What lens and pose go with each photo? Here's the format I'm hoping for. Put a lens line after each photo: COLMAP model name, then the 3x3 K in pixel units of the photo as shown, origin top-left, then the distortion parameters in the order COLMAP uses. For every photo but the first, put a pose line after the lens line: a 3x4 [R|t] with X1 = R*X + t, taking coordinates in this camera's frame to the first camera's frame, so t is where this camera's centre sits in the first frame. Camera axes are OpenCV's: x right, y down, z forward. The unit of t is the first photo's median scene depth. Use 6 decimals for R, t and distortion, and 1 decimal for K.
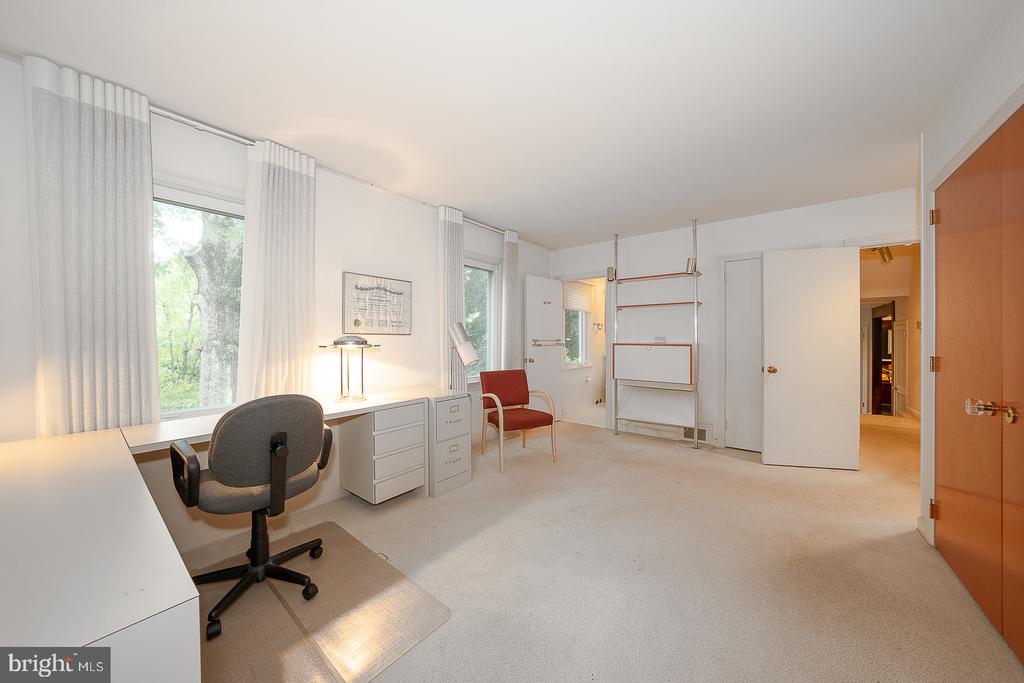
lens RADIAL K [[351.9, 0, 512.4], [0, 351.9, 338.9], [0, 0, 1]] dist [-0.034428, 0.007879]
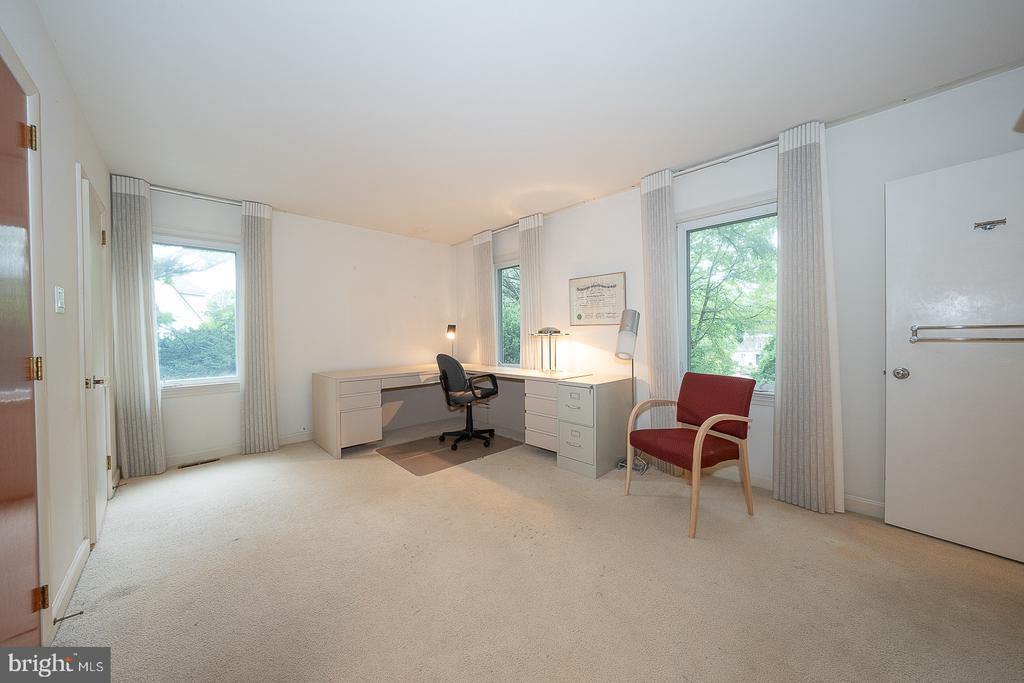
lens RADIAL K [[351.9, 0, 512.4], [0, 351.9, 338.9], [0, 0, 1]] dist [-0.034428, 0.007879]
pose [[-0.129800, 0.000300, -0.991540, 0.838874], [-0.007721, 0.999969, 0.001313, 0.033333], [0.991510, 0.007827, -0.129794, 0.915026]]
